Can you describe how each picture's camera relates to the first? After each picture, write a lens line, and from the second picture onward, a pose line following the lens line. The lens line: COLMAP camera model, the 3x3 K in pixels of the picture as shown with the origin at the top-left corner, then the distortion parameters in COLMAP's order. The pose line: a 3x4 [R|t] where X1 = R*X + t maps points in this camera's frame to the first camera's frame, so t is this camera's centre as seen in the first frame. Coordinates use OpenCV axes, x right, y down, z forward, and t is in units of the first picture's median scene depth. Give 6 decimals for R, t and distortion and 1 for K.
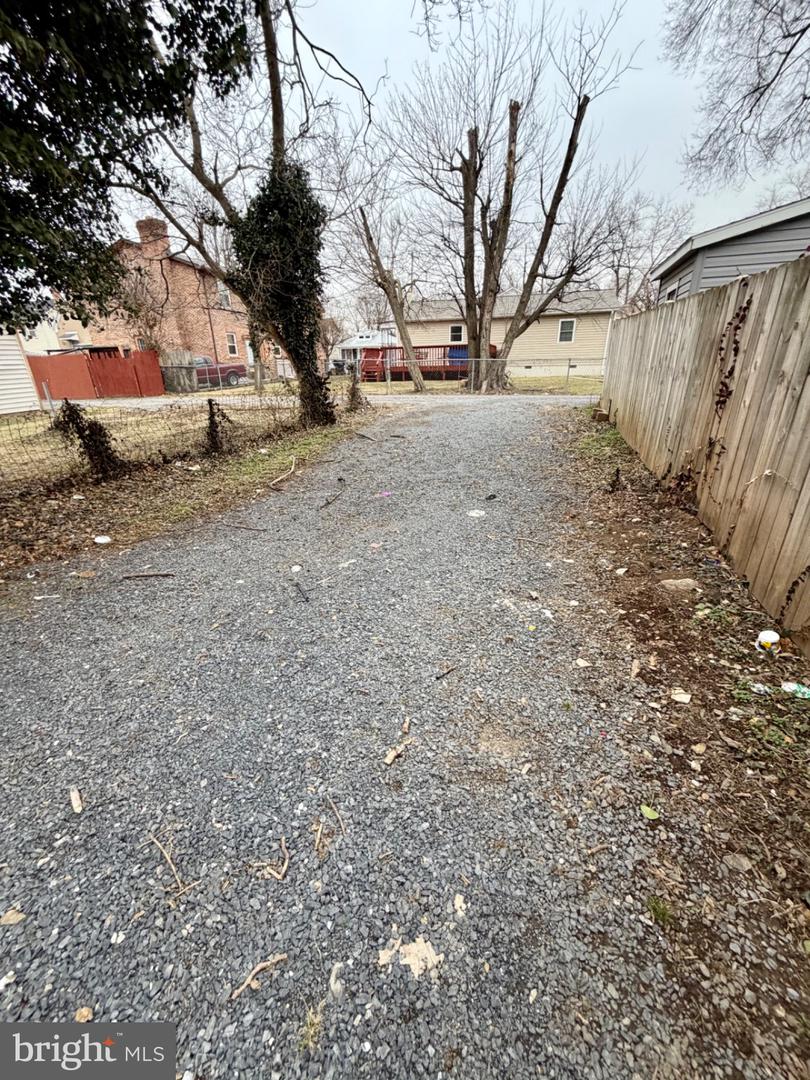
lens RADIAL K [[431.3, 0, 402.8], [0, 431.3, 539.0], [0, 0, 1]] dist [-0.000318, 0.000010]
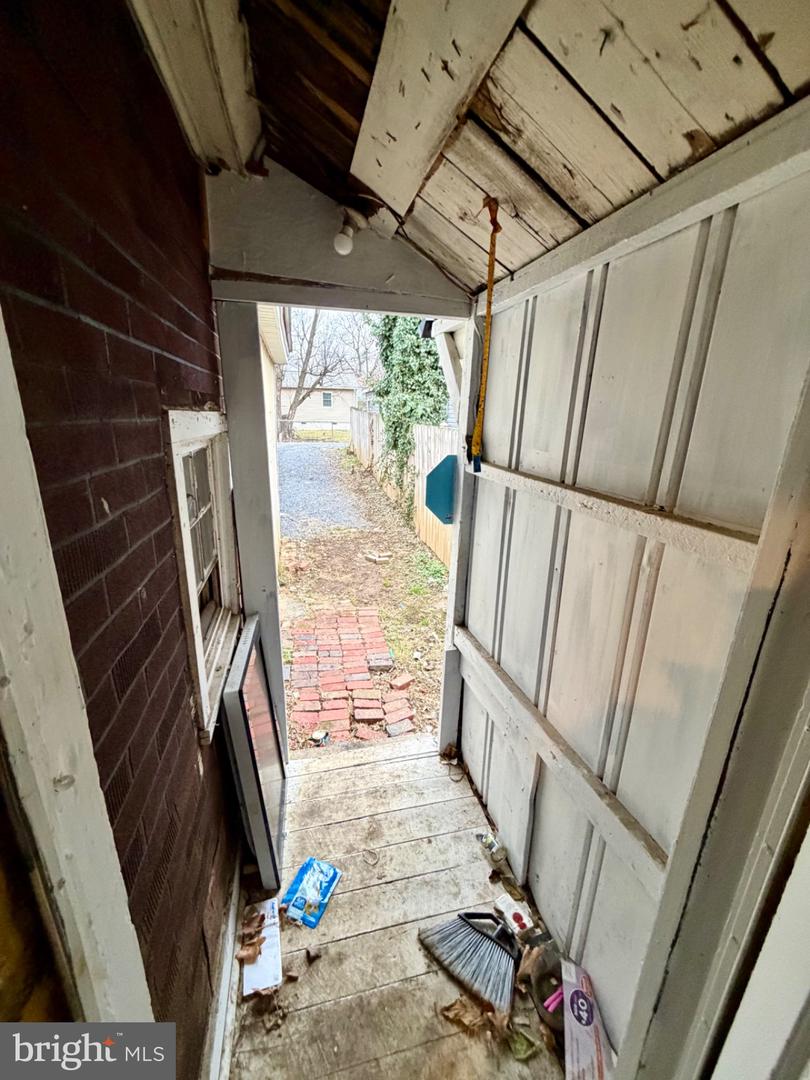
lens RADIAL K [[431.3, 0, 404.8], [0, 431.3, 539.4], [0, 0, 1]] dist [-0.000318, 0.000010]
pose [[0.875010, -0.099690, 0.473730, -0.212399], [0.147921, 0.986824, -0.065556, 0.192054], [-0.460953, 0.127437, 0.878227, -0.563984]]
